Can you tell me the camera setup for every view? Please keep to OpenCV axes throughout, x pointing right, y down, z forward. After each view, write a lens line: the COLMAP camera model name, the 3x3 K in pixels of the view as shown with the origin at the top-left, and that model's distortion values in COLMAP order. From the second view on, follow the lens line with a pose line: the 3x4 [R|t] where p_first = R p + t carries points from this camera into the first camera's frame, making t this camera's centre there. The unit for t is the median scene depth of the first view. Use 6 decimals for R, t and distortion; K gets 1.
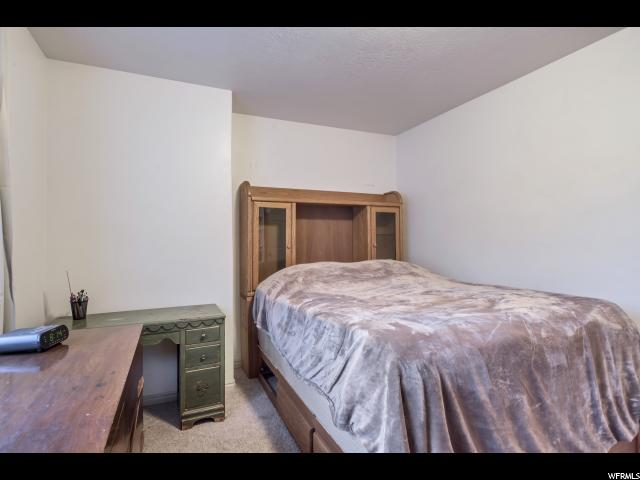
lens RADIAL K [[329.5, 0, 320.0], [0, 329.5, 240.0], [0, 0, 1]] dist [-0.002897, -0.000134]
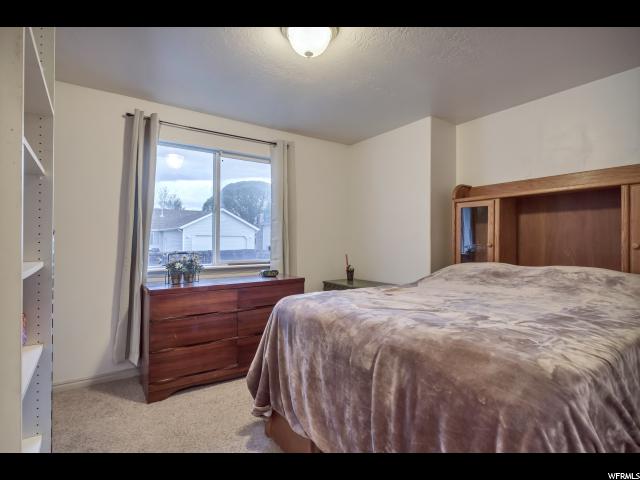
lens RADIAL K [[329.5, 0, 320.0], [0, 329.5, 240.0], [0, 0, 1]] dist [-0.002897, -0.000134]
pose [[0.191316, 0.010951, -0.981467, 0.760310], [0.010357, 0.999860, 0.013175, -0.012512], [0.981474, -0.012685, 0.191176, 0.324063]]
